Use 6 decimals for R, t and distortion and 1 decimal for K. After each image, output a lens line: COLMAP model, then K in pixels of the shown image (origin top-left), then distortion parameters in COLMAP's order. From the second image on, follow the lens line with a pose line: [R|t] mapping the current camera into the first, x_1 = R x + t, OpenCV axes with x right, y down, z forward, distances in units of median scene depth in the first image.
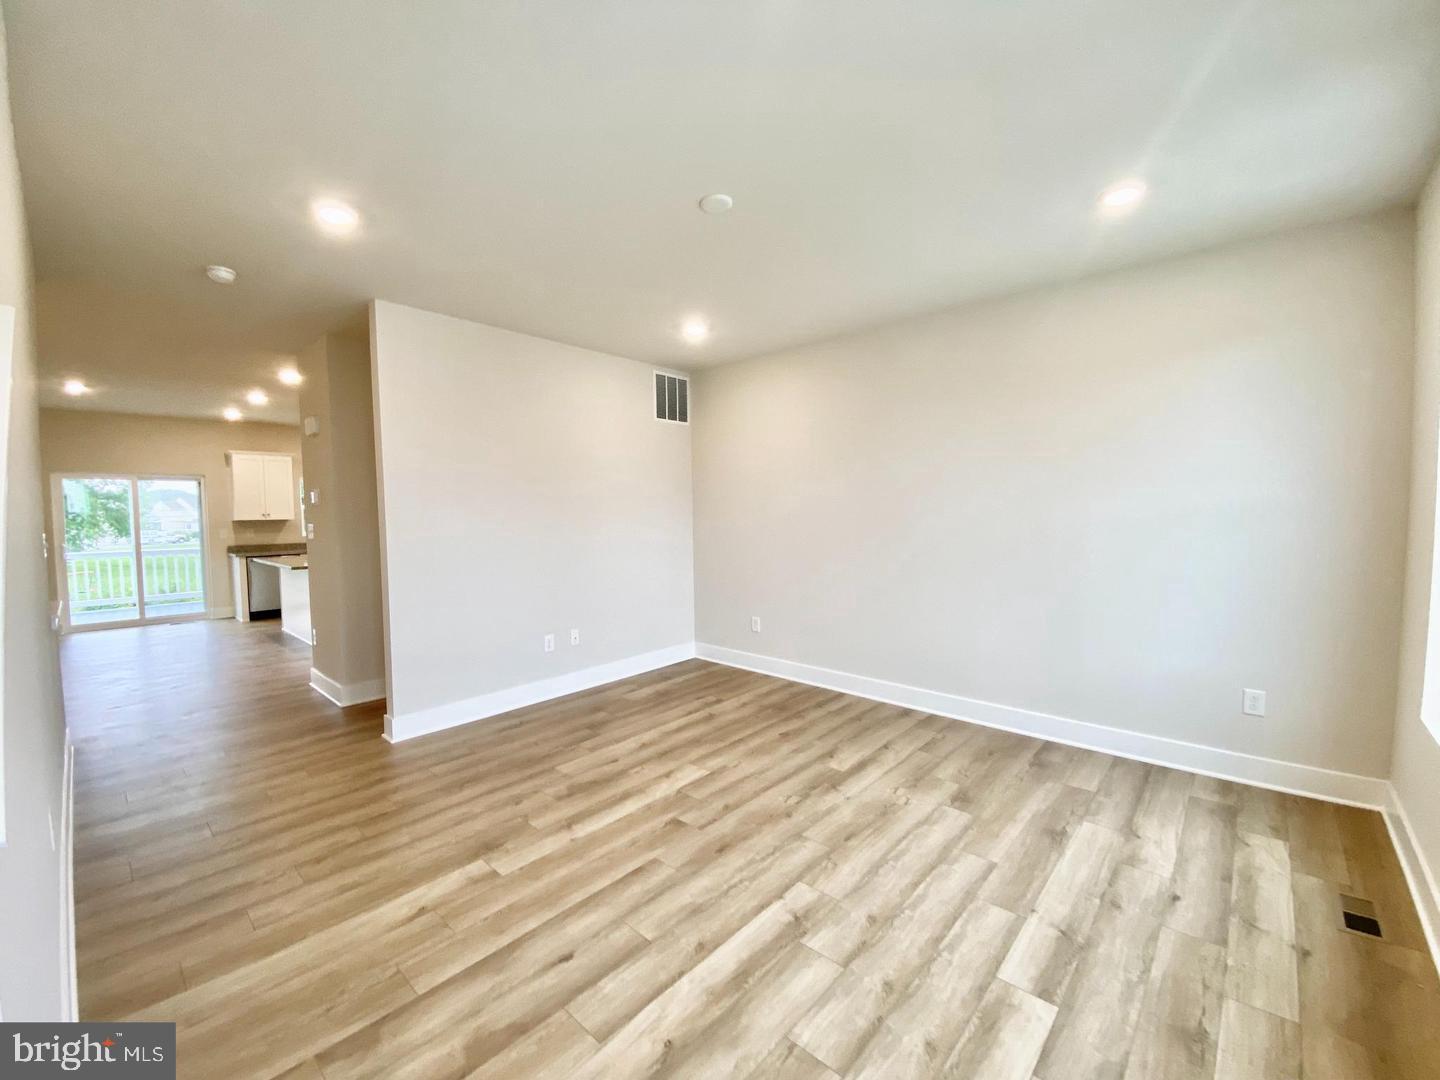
lens RADIAL K [[593.7, 0, 727.1], [0, 593.7, 538.0], [0, 0, 1]] dist [-0.002936, -0.000822]
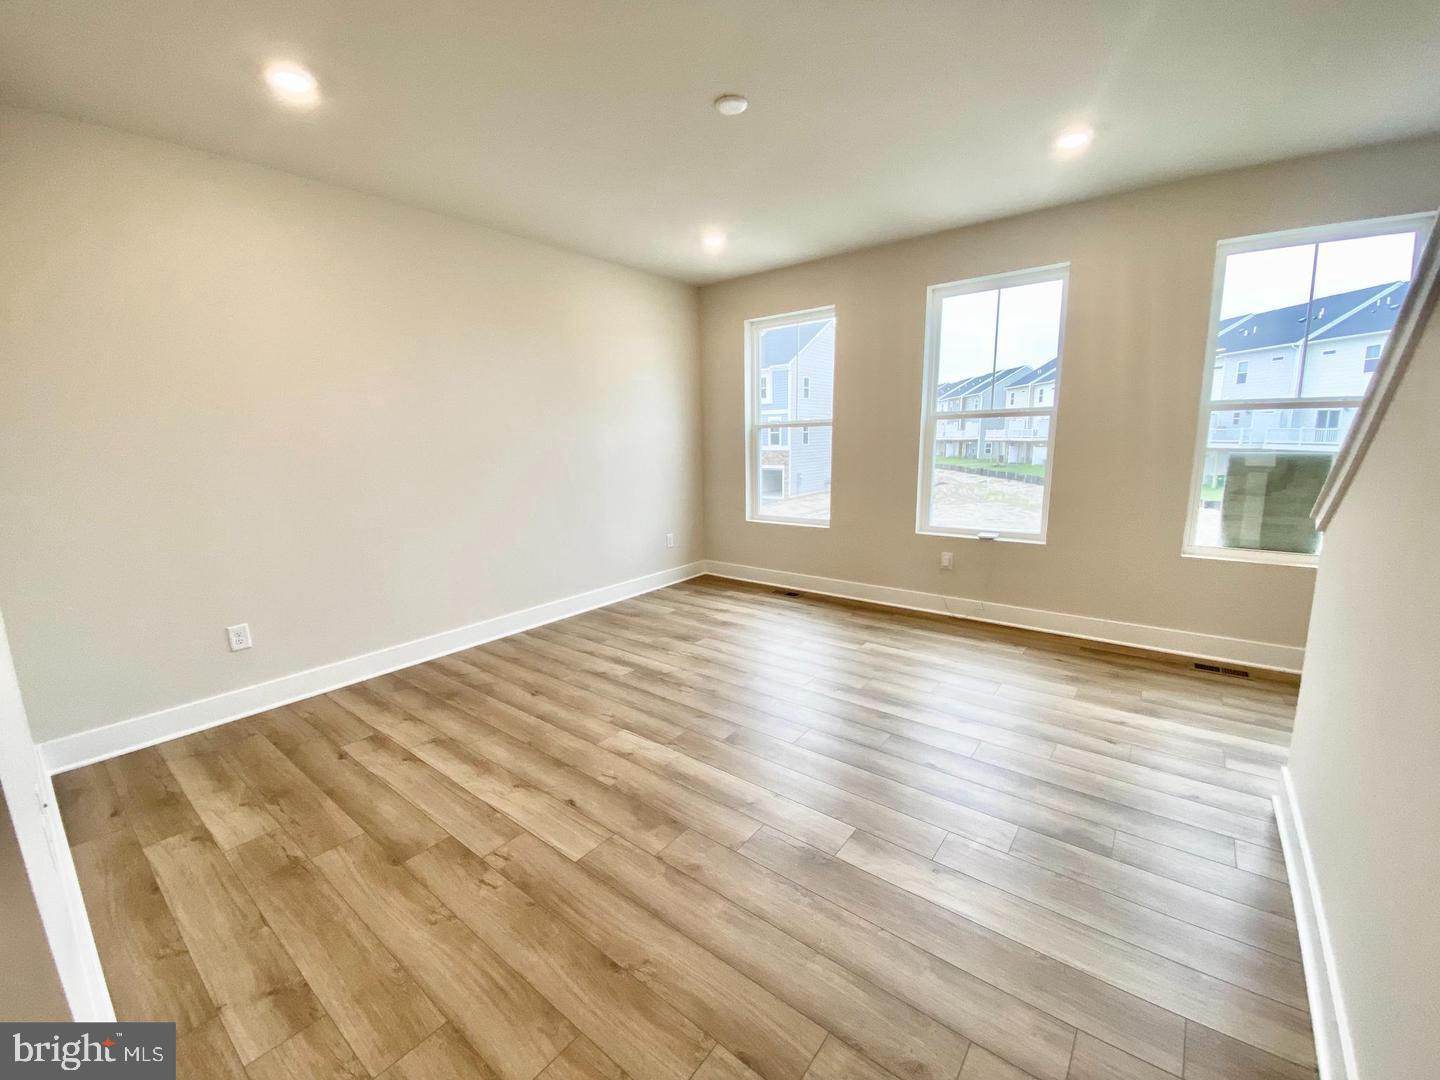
lens RADIAL K [[593.7, 0, 727.2], [0, 593.7, 538.9], [0, 0, 1]] dist [-0.002936, -0.000822]
pose [[-0.069657, -0.168243, 0.983281, -0.772651], [0.081609, 0.981411, 0.173704, -0.014414], [-0.994227, 0.092344, -0.054632, 0.798757]]
